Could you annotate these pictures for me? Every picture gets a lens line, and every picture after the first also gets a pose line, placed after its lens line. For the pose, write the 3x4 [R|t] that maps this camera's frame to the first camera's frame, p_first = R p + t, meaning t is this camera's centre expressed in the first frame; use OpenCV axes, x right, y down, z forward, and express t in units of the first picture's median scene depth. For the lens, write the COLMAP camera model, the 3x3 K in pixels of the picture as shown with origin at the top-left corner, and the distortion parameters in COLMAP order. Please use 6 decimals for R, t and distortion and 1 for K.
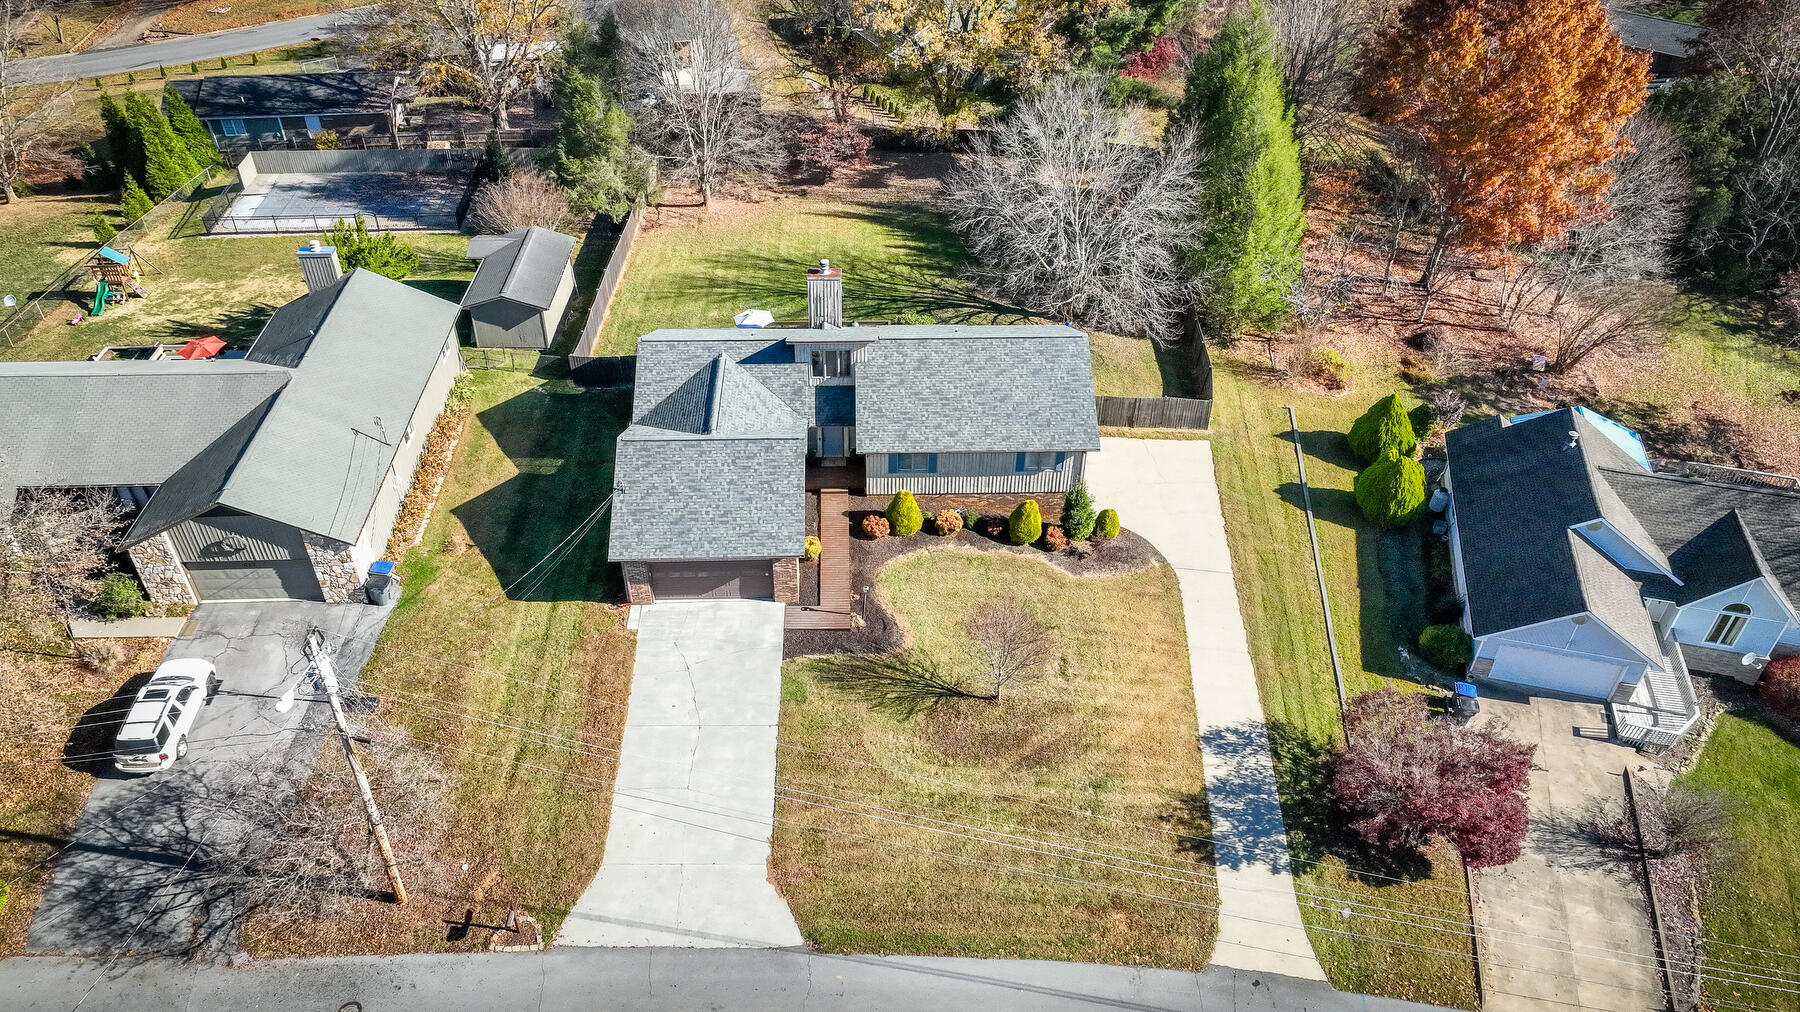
lens RADIAL K [[1261.1, 0, 901.0], [0, 1261.1, 506.3], [0, 0, 1]] dist [0.000253, 0.018829]
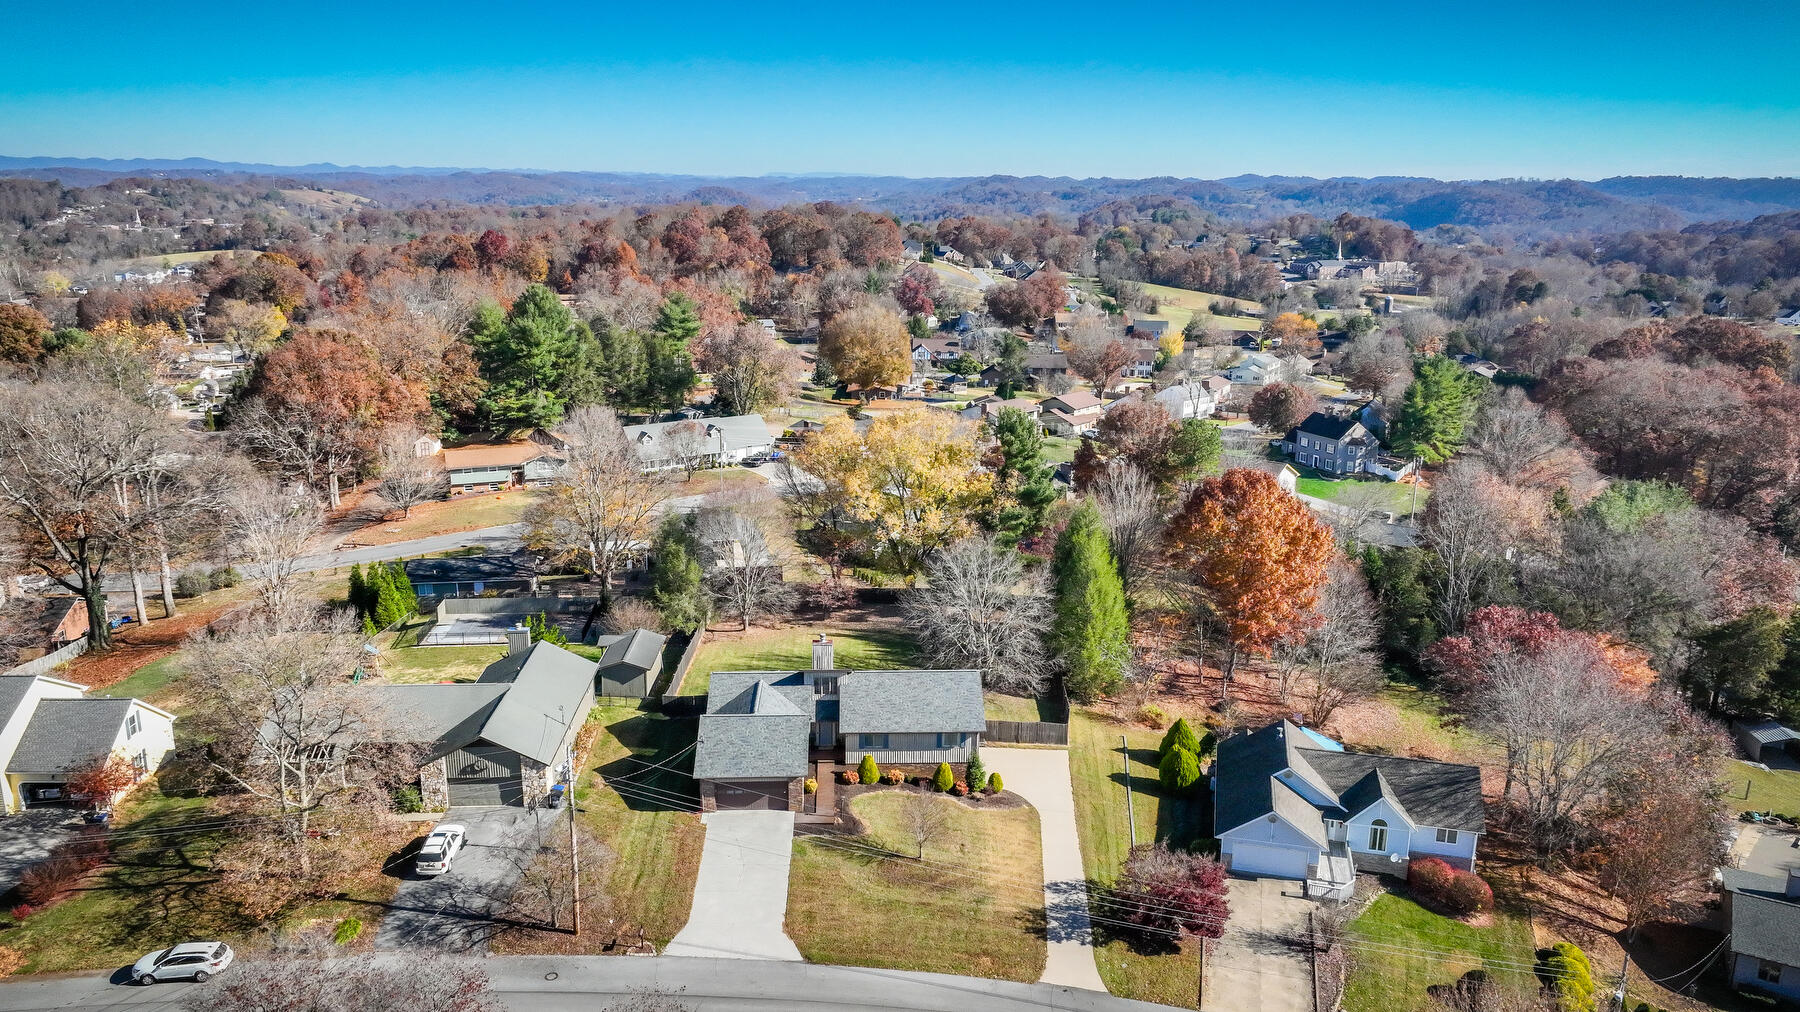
lens RADIAL K [[1261.1, 0, 898.4], [0, 1261.1, 505.9], [0, 0, 1]] dist [0.000253, 0.018829]
pose [[0.999984, -0.005466, -0.001648, 0.050119], [0.004301, 0.911108, -0.412146, 0.398776], [0.003754, 0.412132, 0.911117, -0.690245]]
